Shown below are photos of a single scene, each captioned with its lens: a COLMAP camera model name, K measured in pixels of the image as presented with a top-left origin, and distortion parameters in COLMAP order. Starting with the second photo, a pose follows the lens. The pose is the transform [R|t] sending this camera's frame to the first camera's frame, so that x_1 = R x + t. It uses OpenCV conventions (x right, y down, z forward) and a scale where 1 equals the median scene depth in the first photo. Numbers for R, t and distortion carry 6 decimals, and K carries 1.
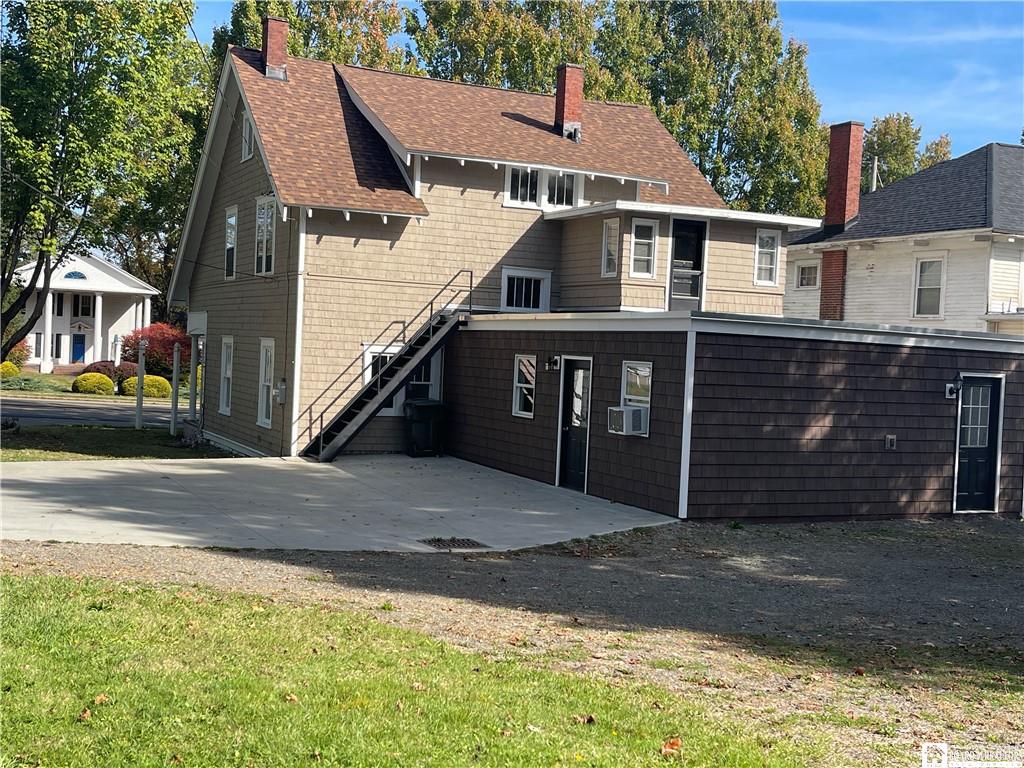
lens RADIAL K [[1224.9, 0, 512.0], [0, 1224.9, 384.0], [0, 0, 1]] dist [0.074793, -0.012080]
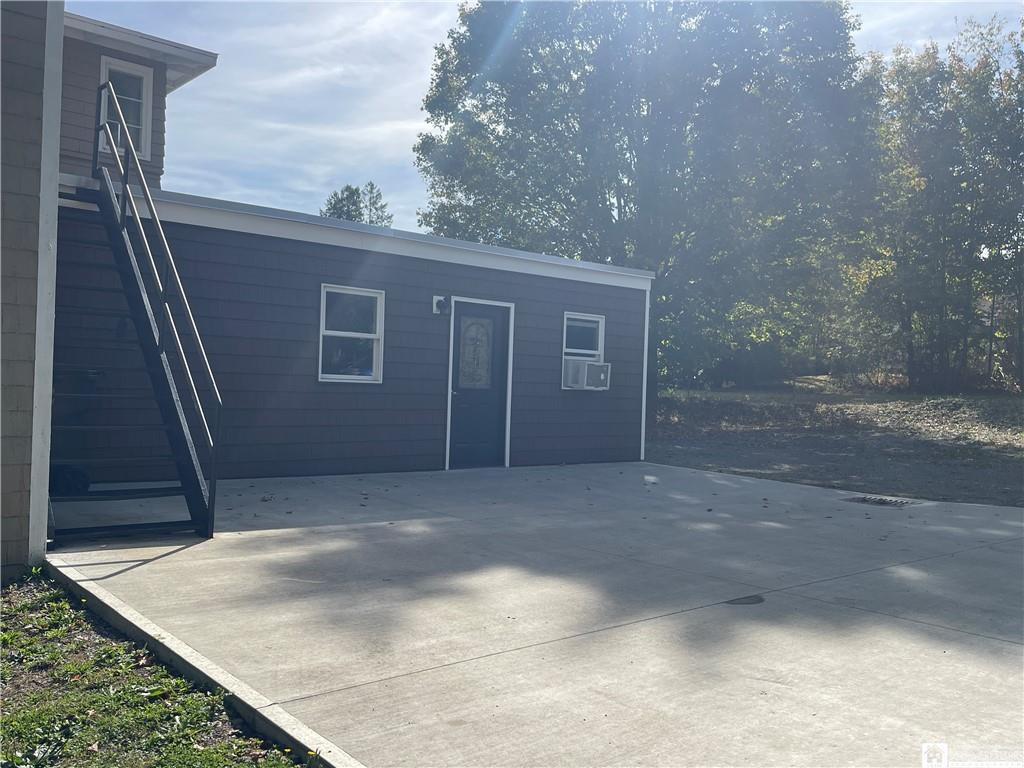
lens RADIAL K [[881.4, 0, 512.0], [0, 881.4, 384.0], [0, 0, 1]] dist [0.017477, 0.003046]
pose [[-0.265931, -0.050662, 0.962660, -0.415820], [-0.015987, 0.998713, 0.048142, 0.003511], [-0.963860, -0.002588, -0.266398, 0.928304]]
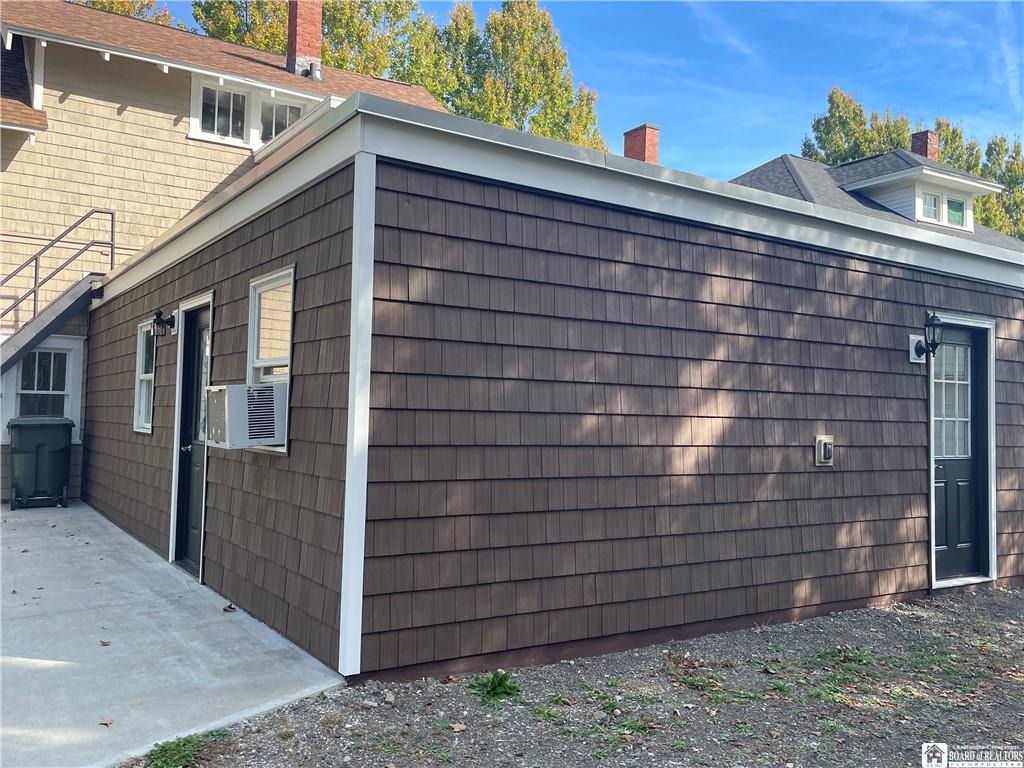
lens RADIAL K [[881.4, 0, 512.0], [0, 881.4, 384.0], [0, 0, 1]] dist [0.017477, 0.003046]
pose [[0.989963, -0.017752, 0.140208, 0.105694], [0.026133, 0.997965, -0.058160, 0.028922], [-0.138890, 0.061240, 0.988412, 0.512978]]
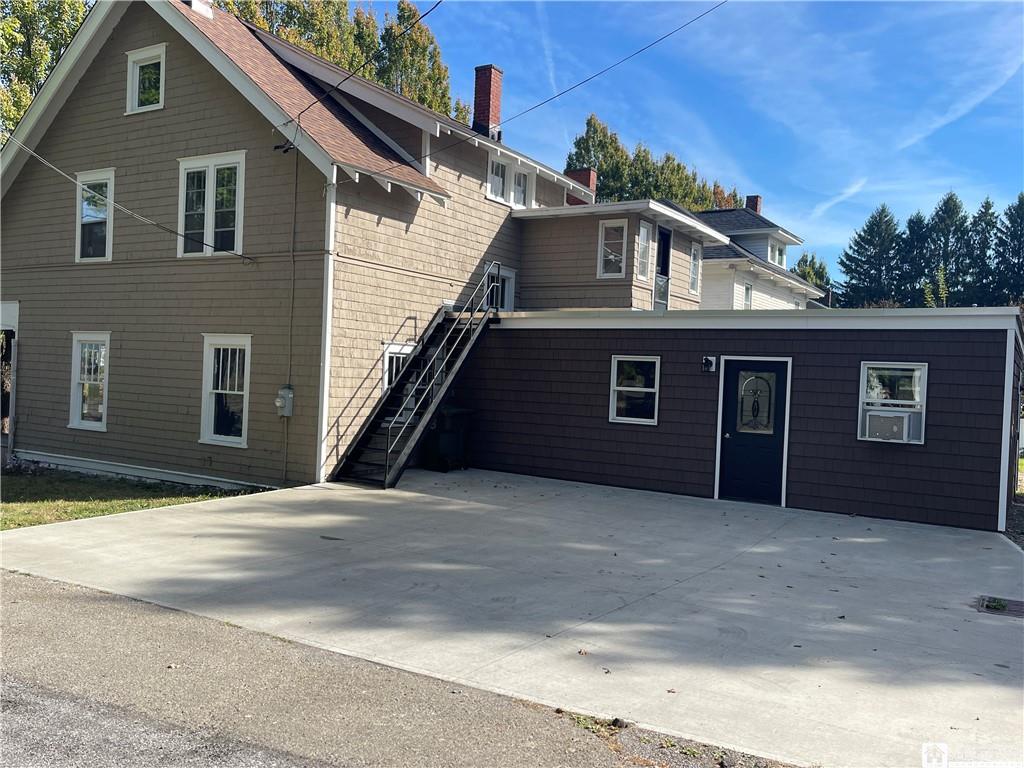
lens RADIAL K [[860.3, 0, 512.0], [0, 860.3, 384.0], [0, 0, 1]] dist [0.049856, -0.000604]
pose [[0.837898, -0.015194, 0.545615, -0.371509], [0.012514, 0.999884, 0.008625, -0.008146], [-0.545683, -0.000399, 0.837992, 0.454750]]
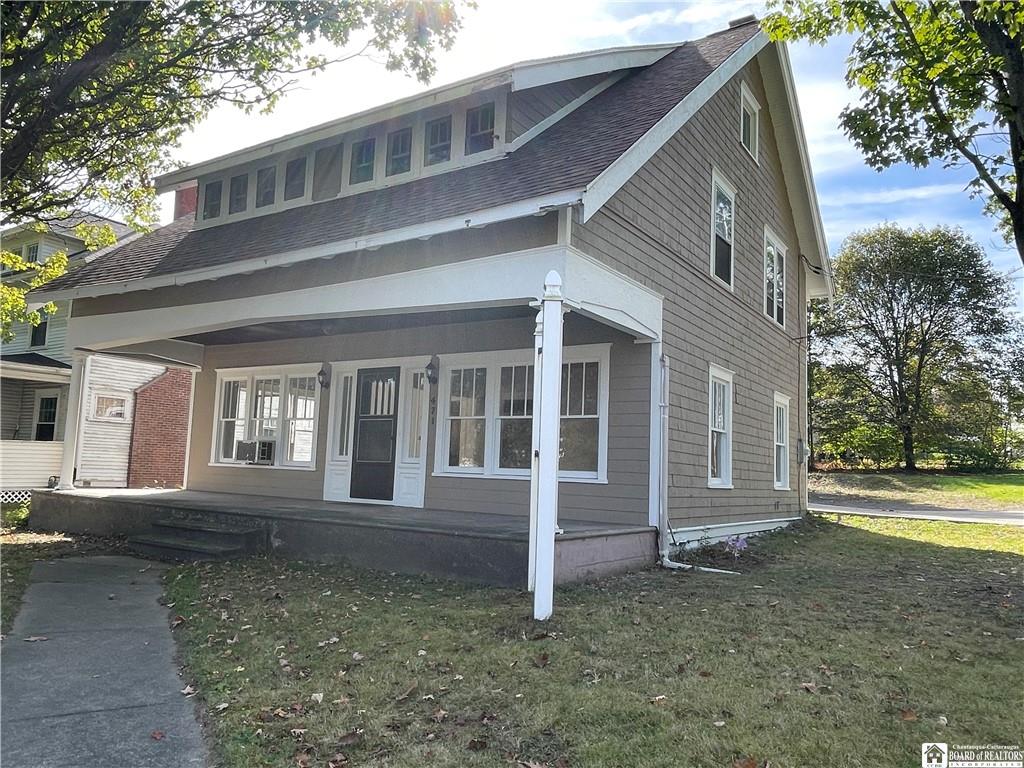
lens RADIAL K [[768.9, 0, 491.0], [0, 768.9, 388.3], [0, 0, 1]] dist [-0.004129, -0.002376]
pose [[-0.507218, 0.033152, 0.861180, -0.664475], [-0.034182, 0.997700, -0.058540, -0.002496], [-0.861139, -0.059129, -0.504918, 1.550095]]
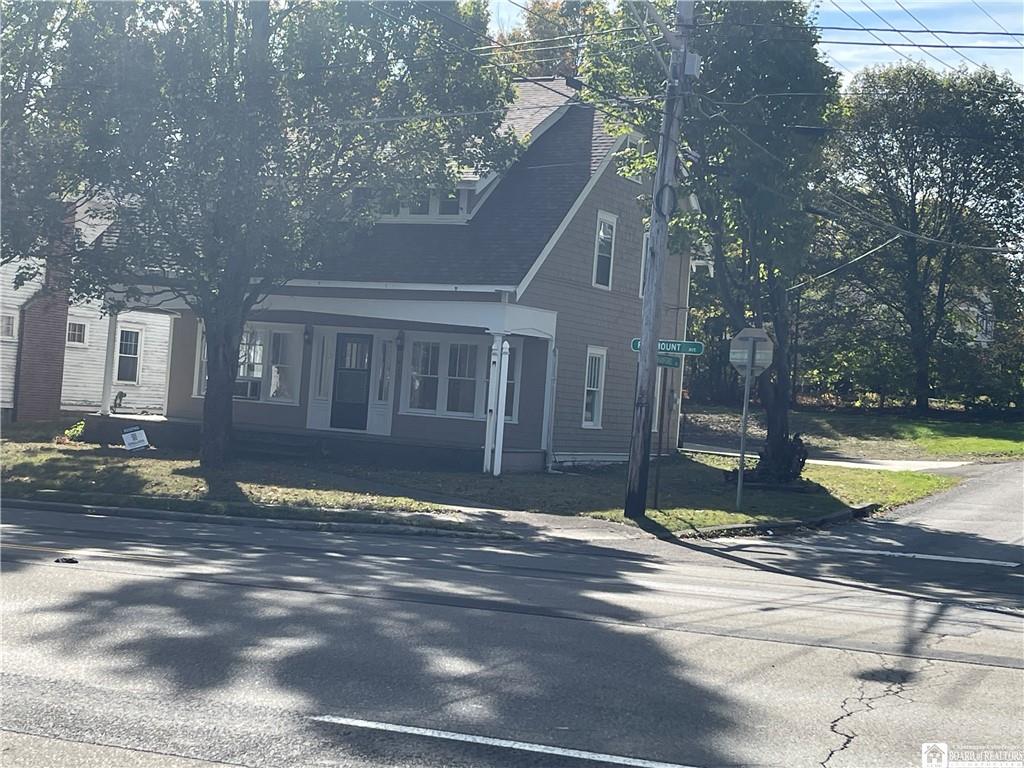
lens RADIAL K [[1836.2, 0, 512.0], [0, 1836.2, 384.0], [0, 0, 1]] dist [-0.036030, -0.040335]
pose [[-0.642766, -0.083761, 0.761469, -1.487972], [-0.077636, 0.996009, 0.044026, -0.076660], [-0.762118, -0.030819, -0.646704, 2.268866]]
